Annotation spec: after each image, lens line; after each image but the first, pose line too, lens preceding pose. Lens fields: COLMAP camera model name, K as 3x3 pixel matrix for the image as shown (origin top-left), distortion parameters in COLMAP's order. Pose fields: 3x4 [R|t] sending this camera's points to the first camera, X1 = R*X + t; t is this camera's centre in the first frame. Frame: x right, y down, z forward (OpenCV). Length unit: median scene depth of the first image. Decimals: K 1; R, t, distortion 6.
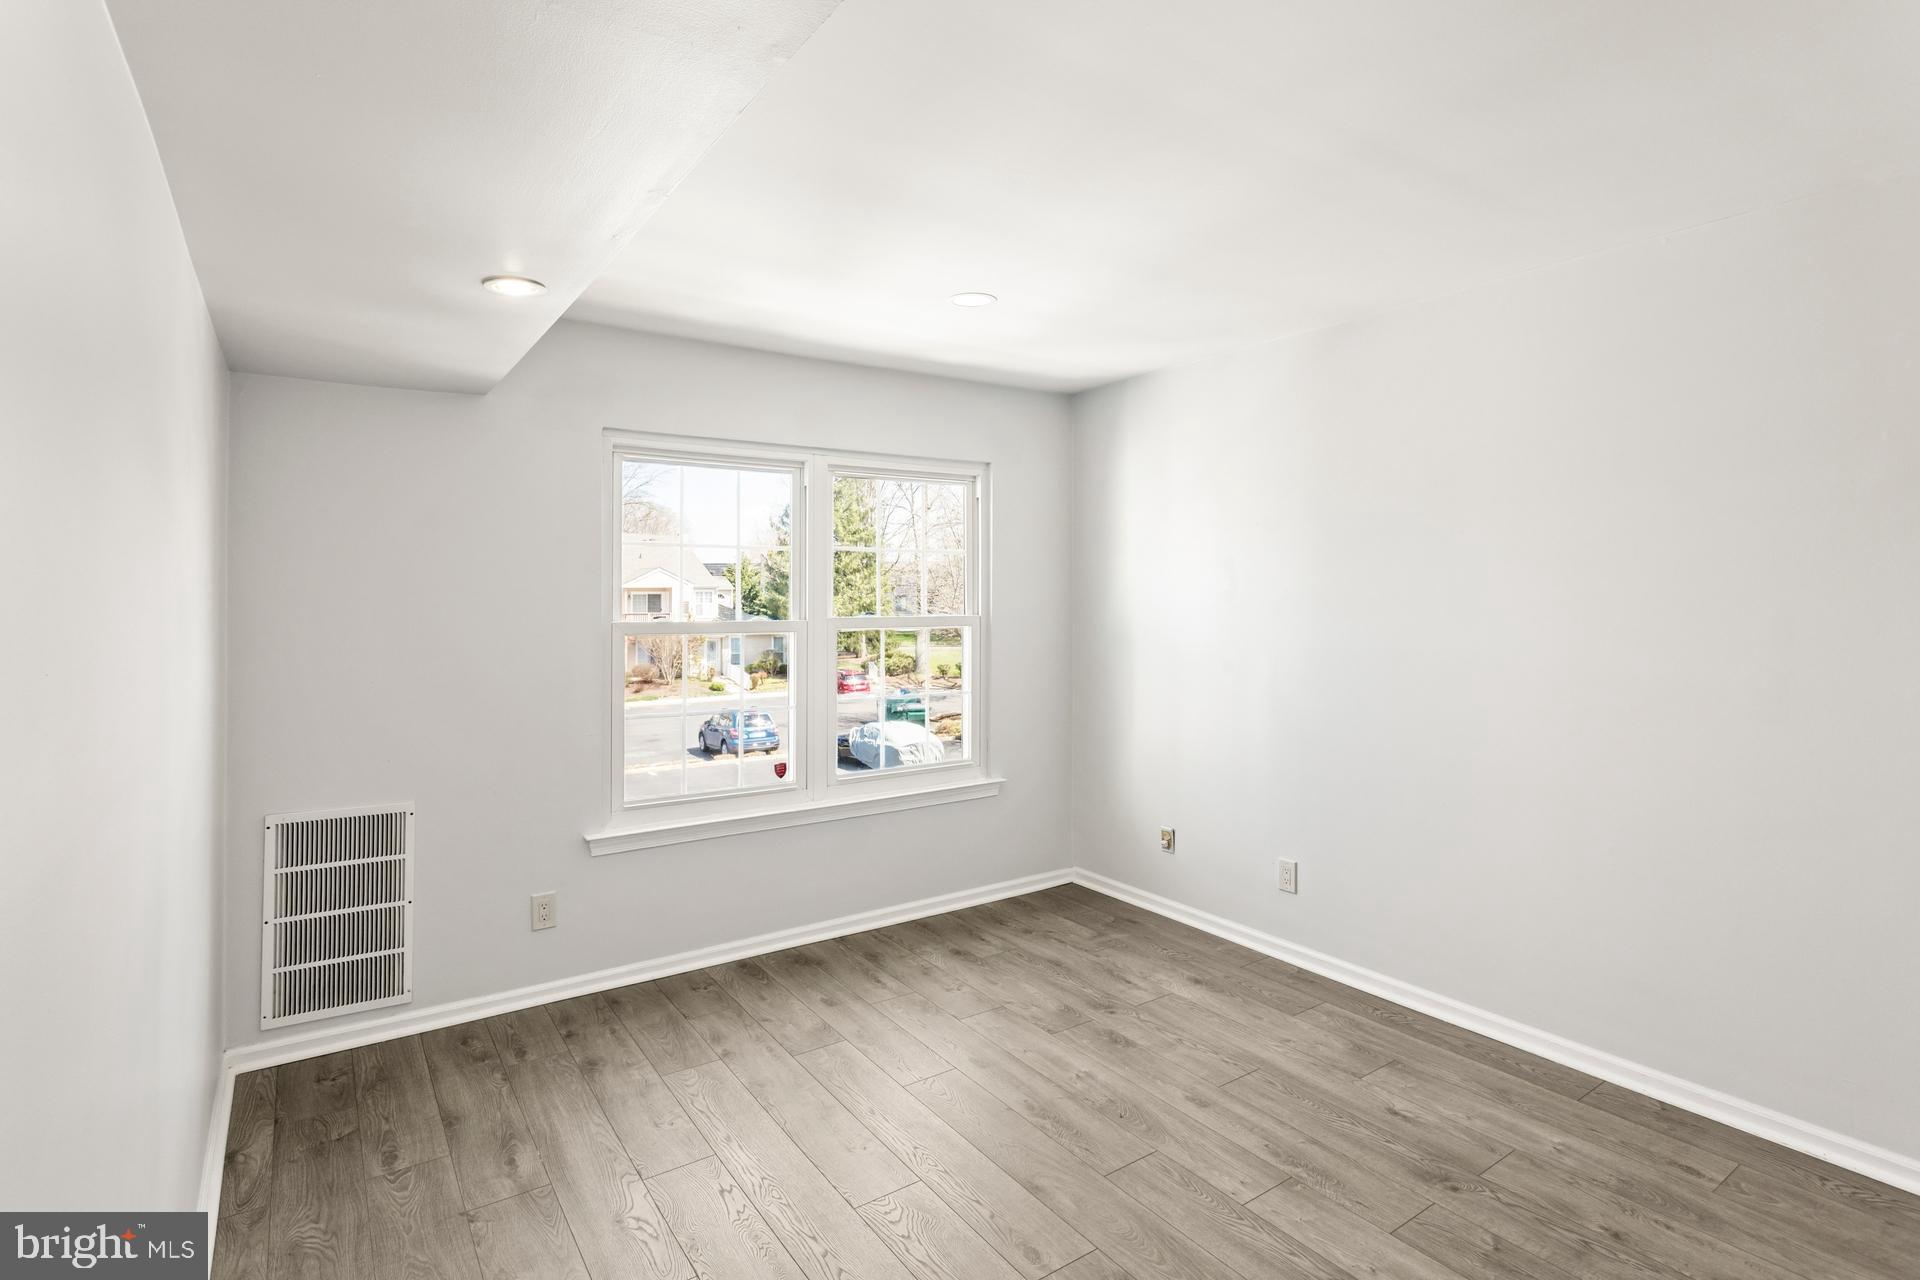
lens RADIAL K [[973.3, 0, 991.3], [0, 973.3, 608.7], [0, 0, 1]] dist [-0.004683, 0.003917]
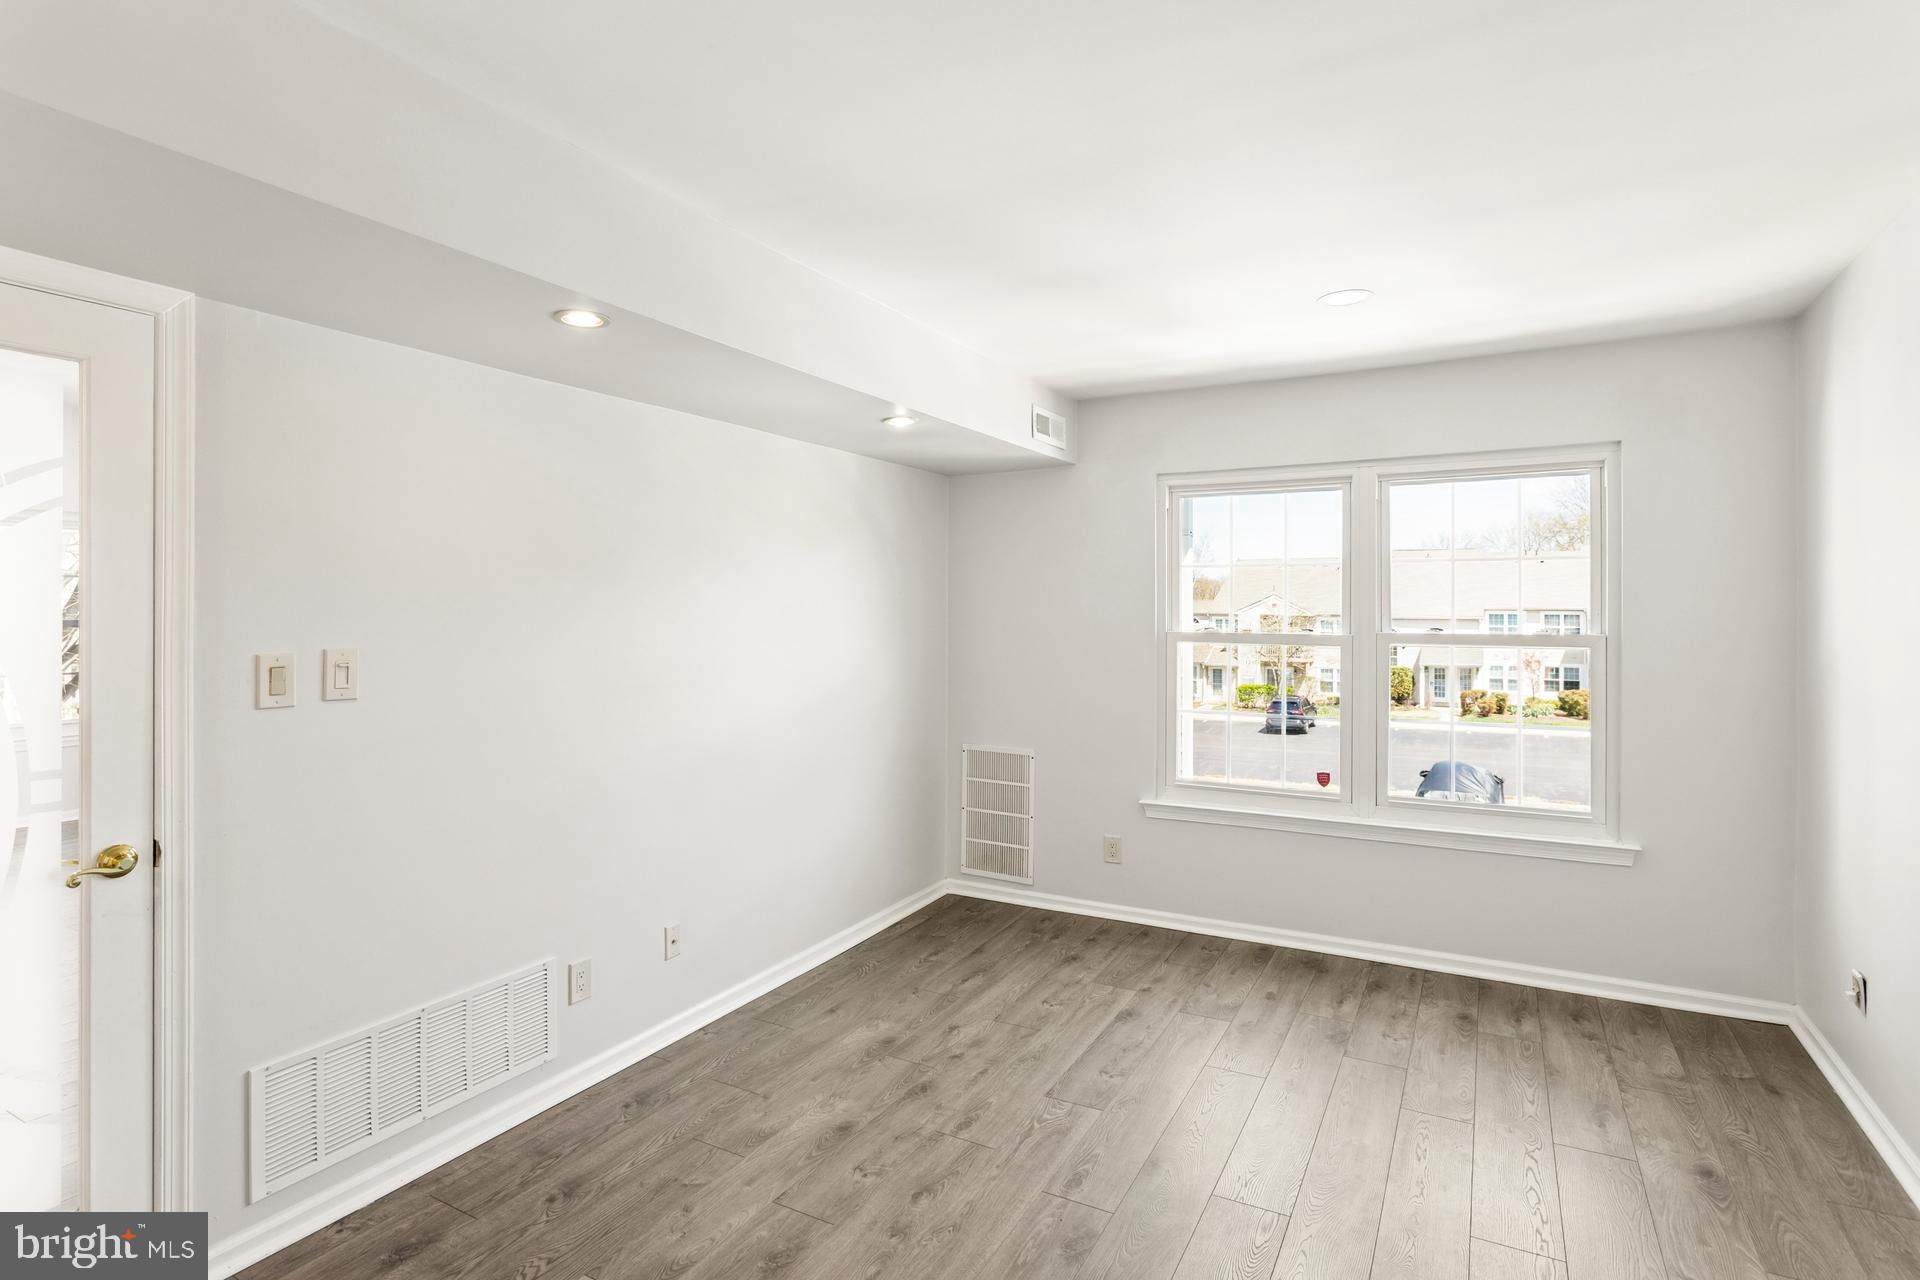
lens RADIAL K [[973.3, 0, 965.1], [0, 973.3, 621.8], [0, 0, 1]] dist [-0.004683, 0.003917]
pose [[0.427867, 0.006175, -0.903820, 0.620207], [-0.014367, 0.999897, 0.000029, 0.004928], [0.903727, 0.012973, 0.427912, 0.239731]]
